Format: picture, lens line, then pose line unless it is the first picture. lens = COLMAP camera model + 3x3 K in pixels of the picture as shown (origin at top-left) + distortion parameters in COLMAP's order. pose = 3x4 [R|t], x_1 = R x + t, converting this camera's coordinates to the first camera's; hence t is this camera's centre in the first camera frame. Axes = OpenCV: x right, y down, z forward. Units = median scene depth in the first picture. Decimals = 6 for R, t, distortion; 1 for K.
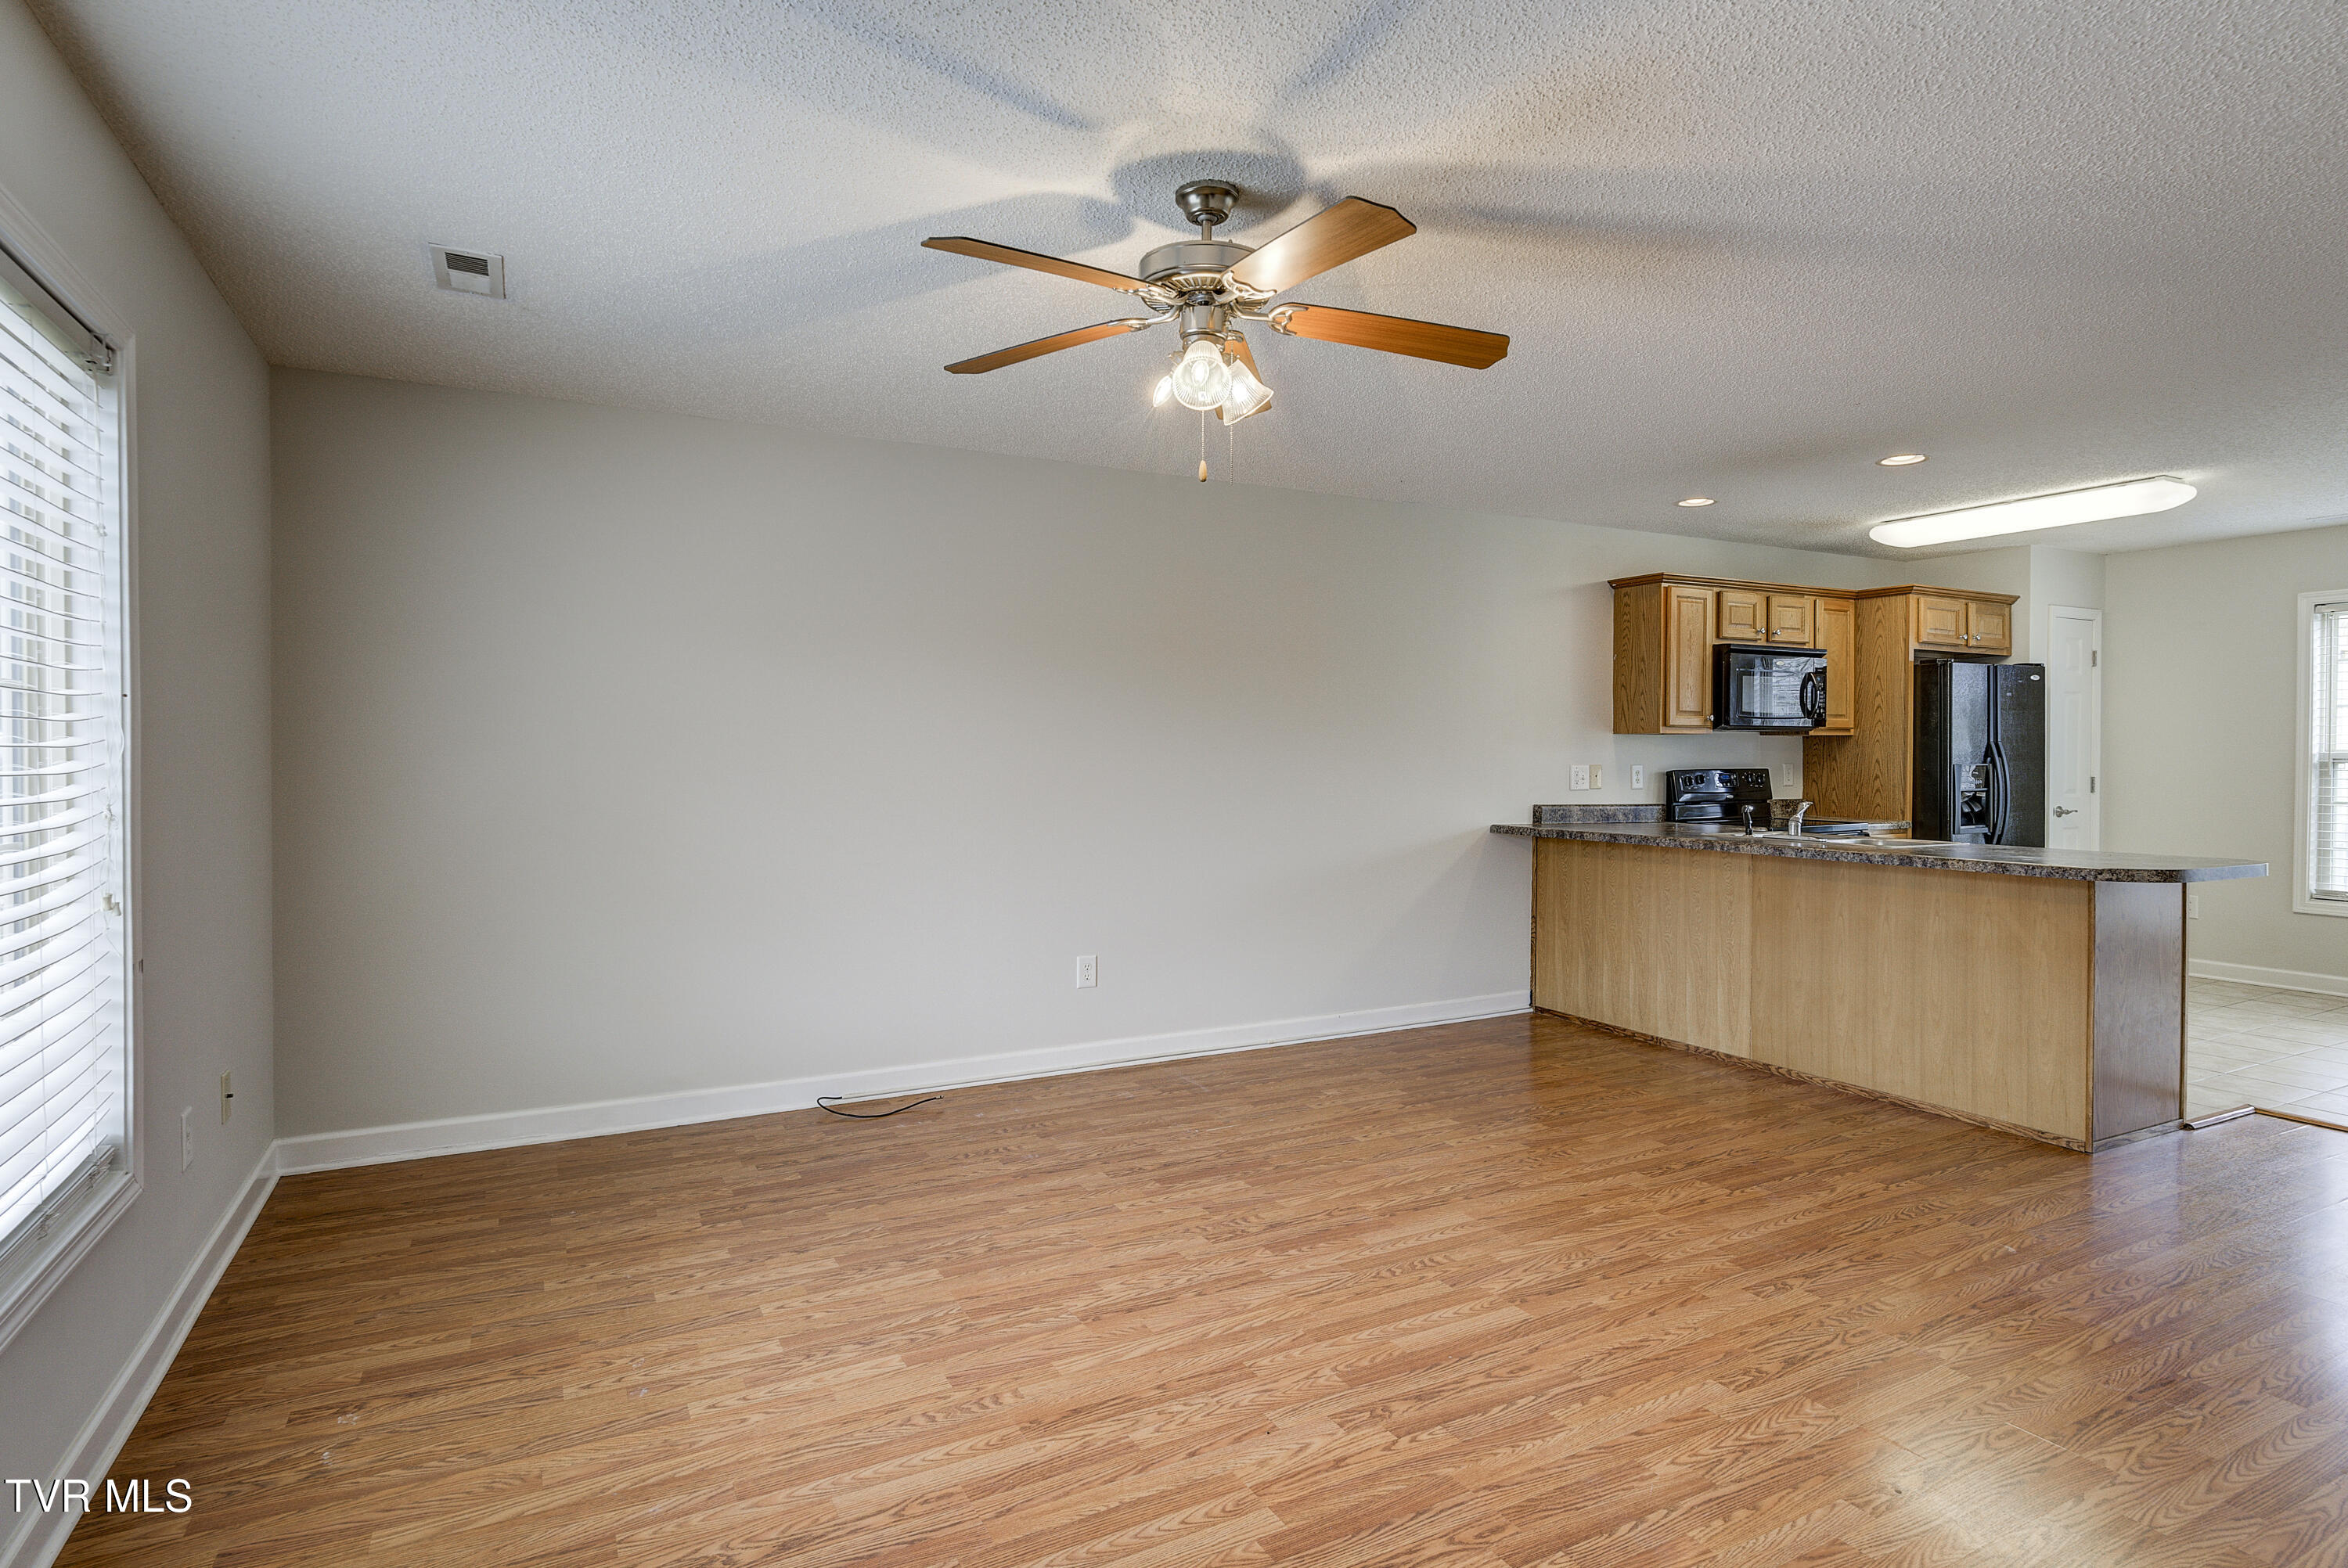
lens RADIAL K [[1217.9, 0, 1174.0], [0, 1217.9, 784.0], [0, 0, 1]] dist [-0.008851, -0.001272]
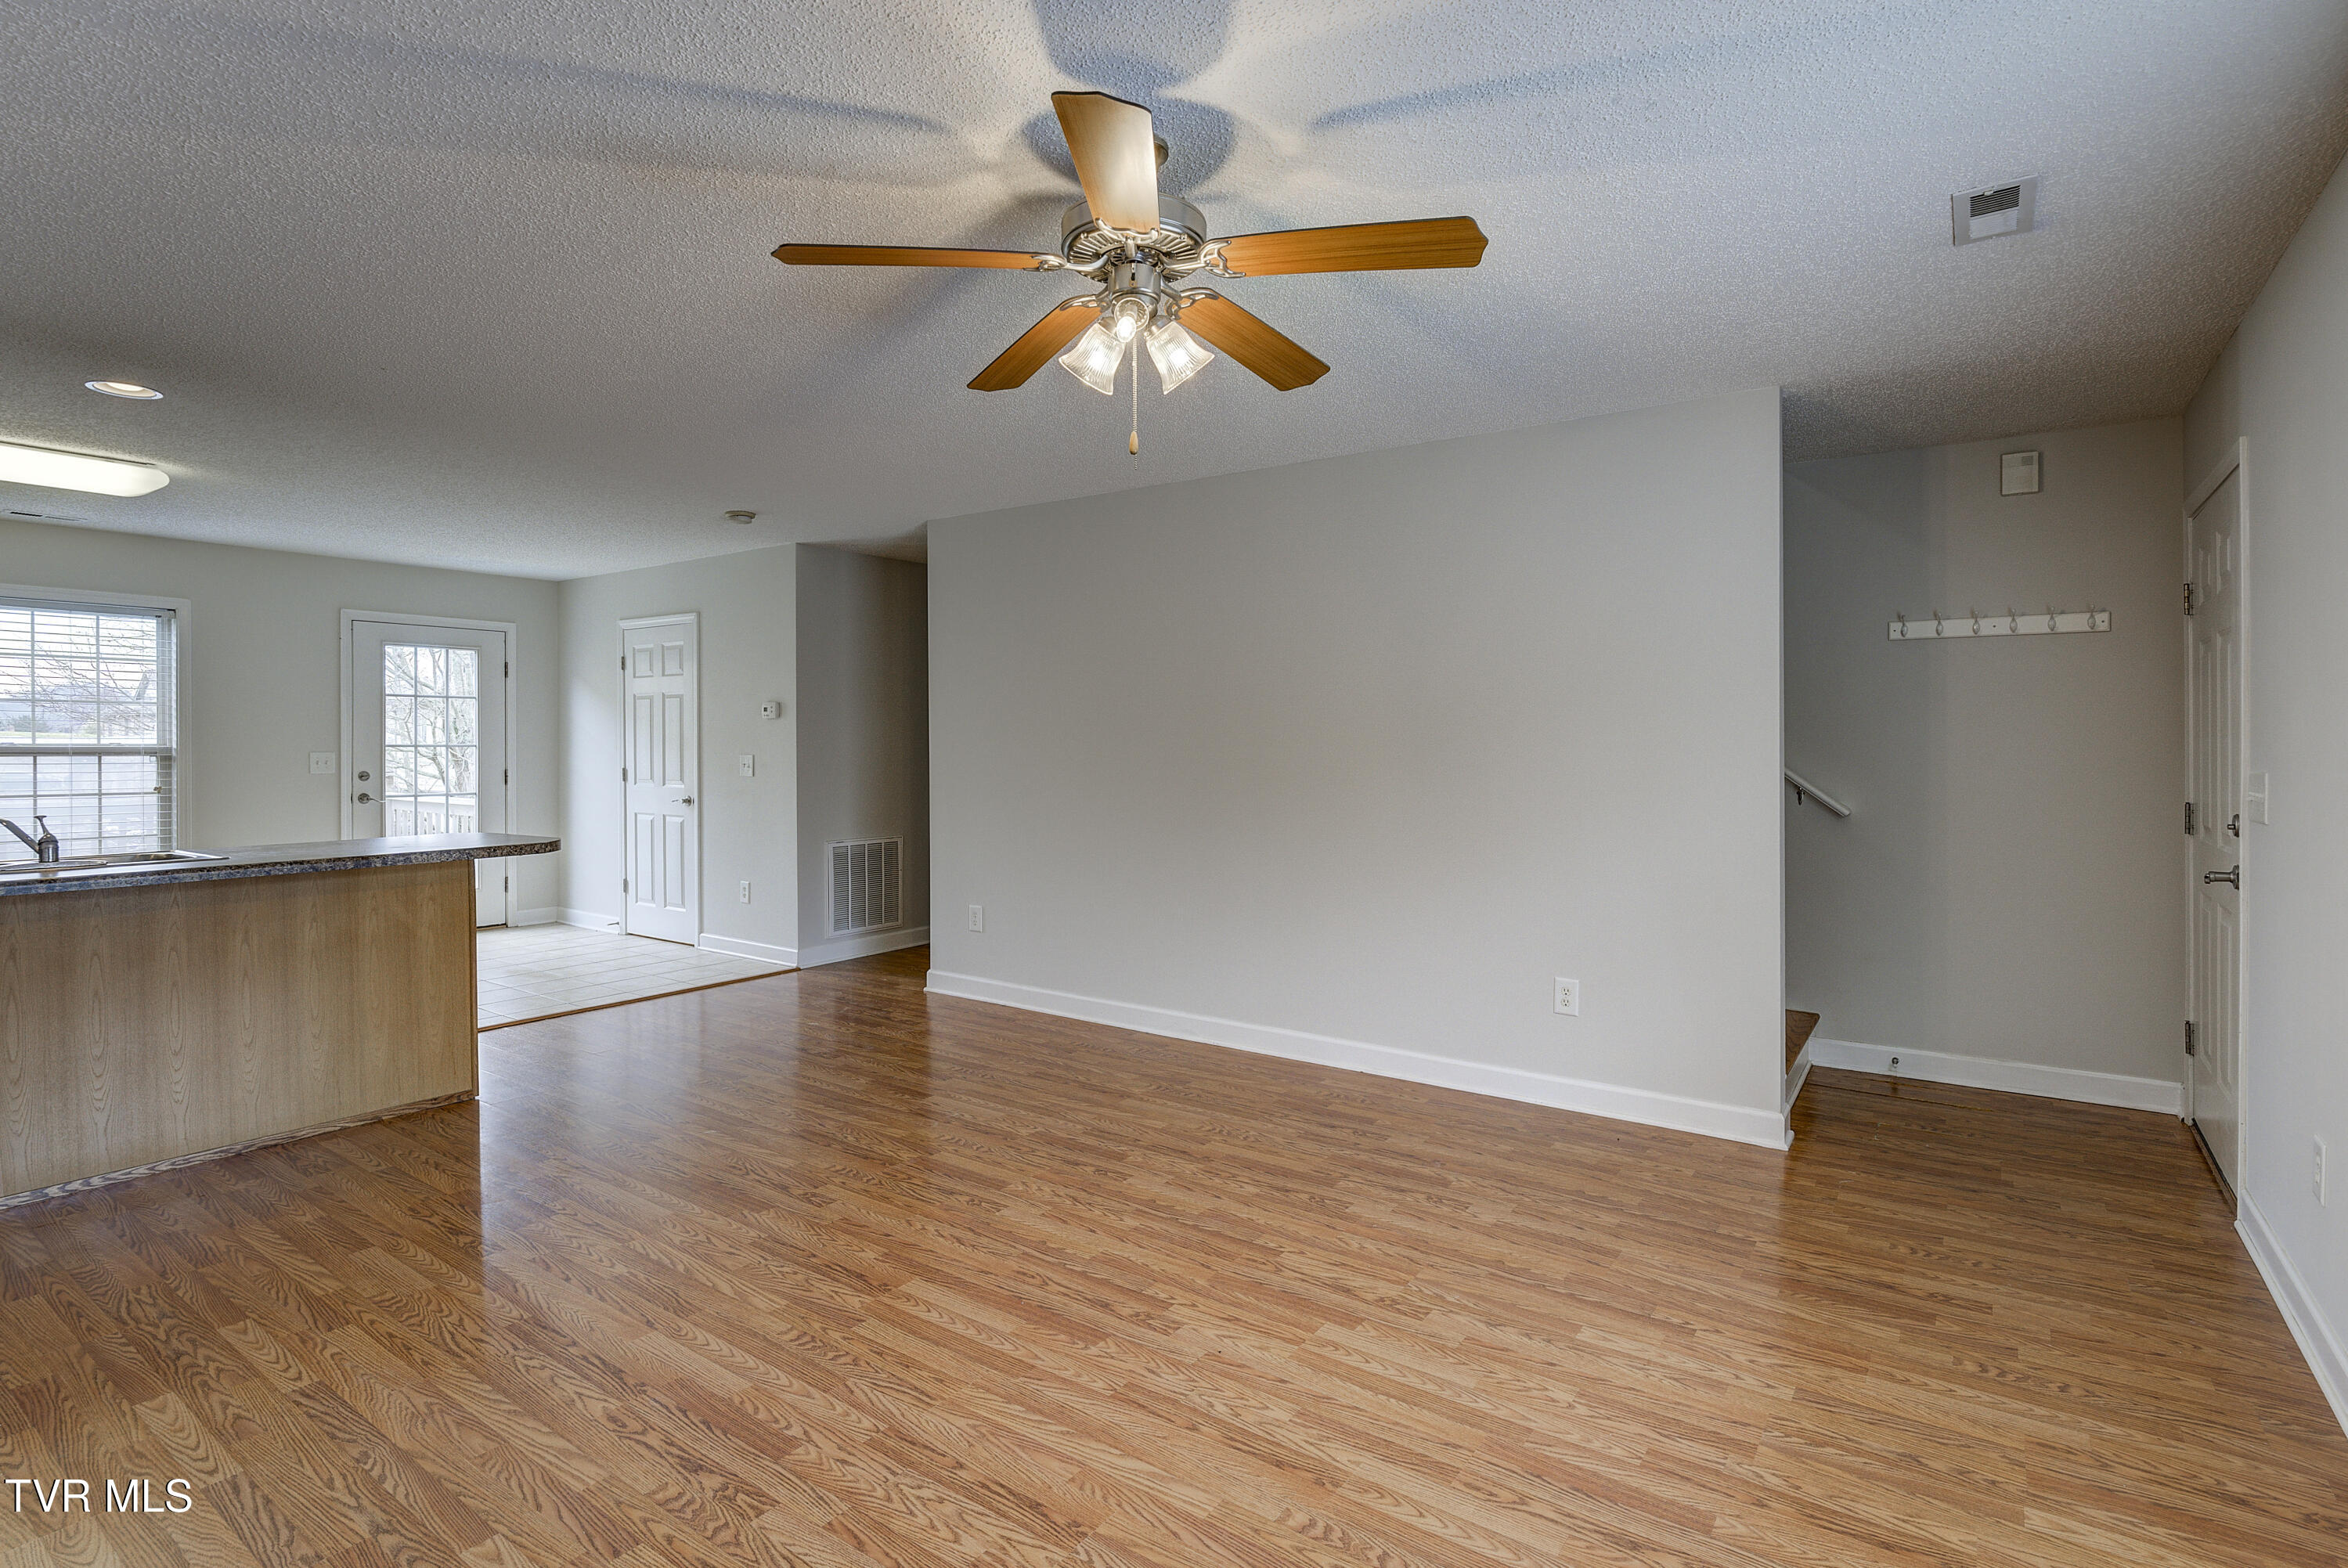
lens RADIAL K [[1150.4, 0, 1180.2], [0, 1150.4, 745.7], [0, 0, 1]] dist [-0.016752, 0.002432]
pose [[-0.452212, -0.001108, 0.891910, -0.499833], [0.024163, 0.999617, 0.013493, -0.024951], [-0.891583, 0.027653, -0.452012, 0.881226]]
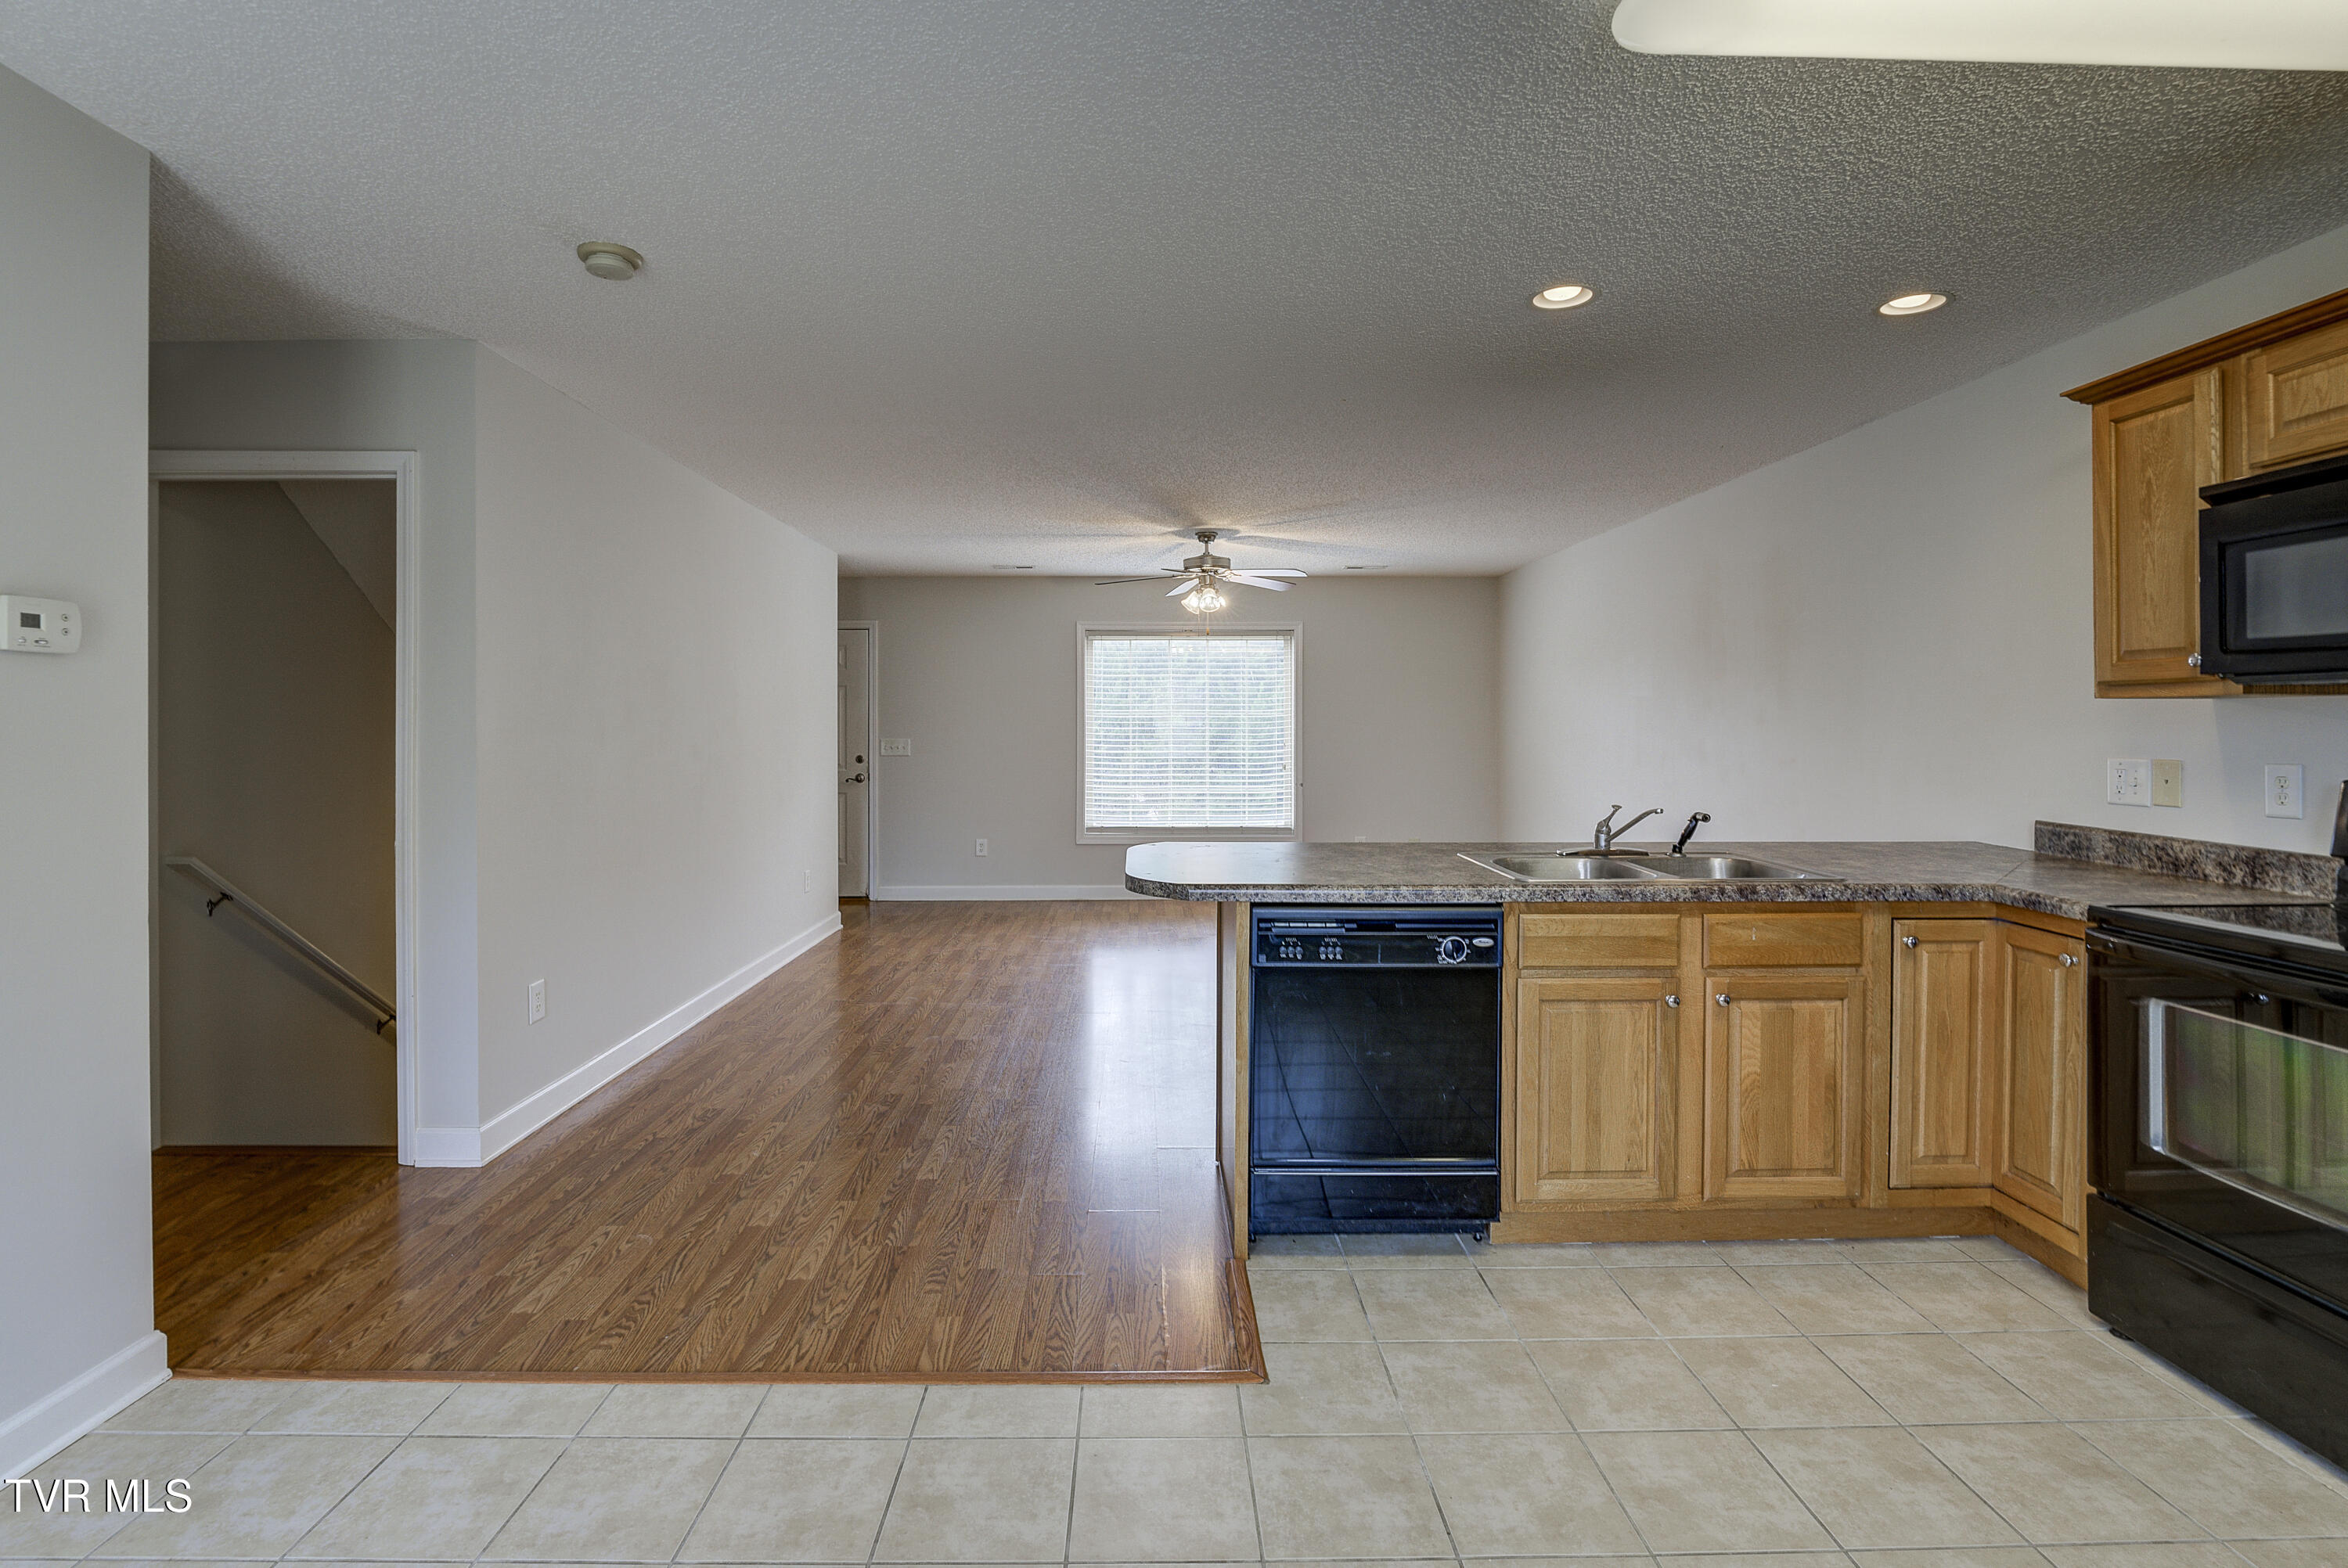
lens RADIAL K [[1125.9, 0, 1163.0], [0, 1125.9, 720.9], [0, 0, 1]] dist [0.000908, 0.000255]
pose [[-0.444936, -0.004051, -0.895553, 1.548272], [-0.022985, 0.999712, 0.006897, -0.041242], [0.895268, 0.023653, -0.444901, 1.333939]]
